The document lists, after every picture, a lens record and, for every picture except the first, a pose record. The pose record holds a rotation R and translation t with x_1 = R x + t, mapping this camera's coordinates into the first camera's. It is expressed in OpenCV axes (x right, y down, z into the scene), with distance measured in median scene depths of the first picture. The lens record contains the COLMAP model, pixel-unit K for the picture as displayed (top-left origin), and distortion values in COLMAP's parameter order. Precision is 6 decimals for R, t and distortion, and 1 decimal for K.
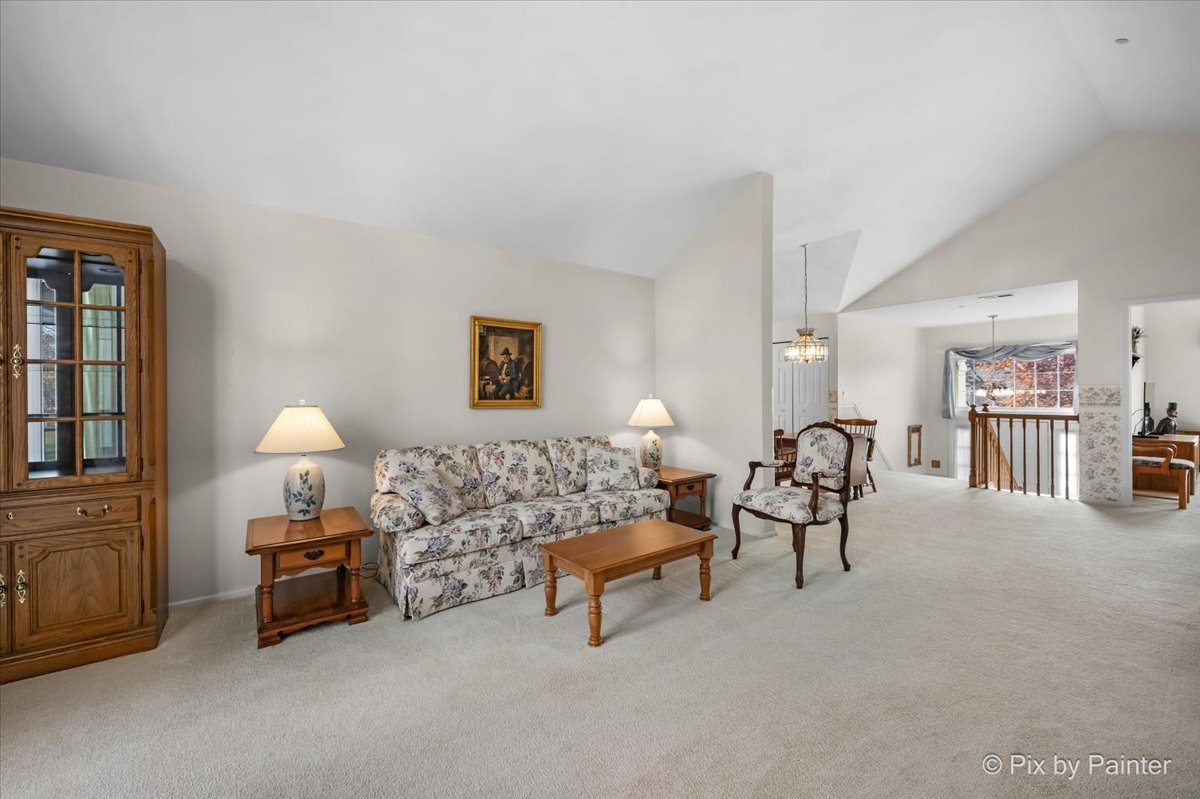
lens RADIAL K [[490.5, 0, 599.4], [0, 490.5, 401.1], [0, 0, 1]] dist [0.005136, 0.000248]
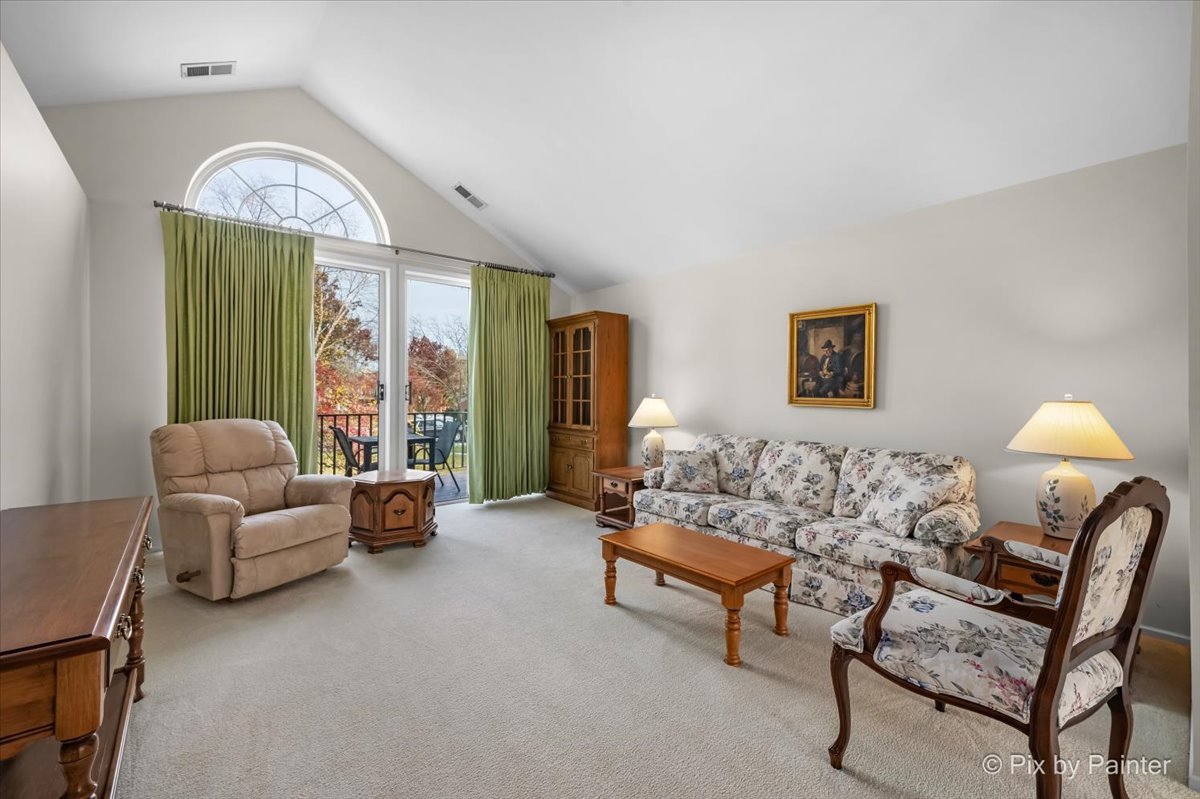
lens RADIAL K [[490.5, 0, 597.4], [0, 490.5, 386.2], [0, 0, 1]] dist [0.005136, 0.000248]
pose [[0.038446, -0.001505, -0.999260, 0.726833], [-0.012840, 0.999916, -0.002000, -0.017007], [0.999178, 0.012908, 0.038423, 0.562803]]
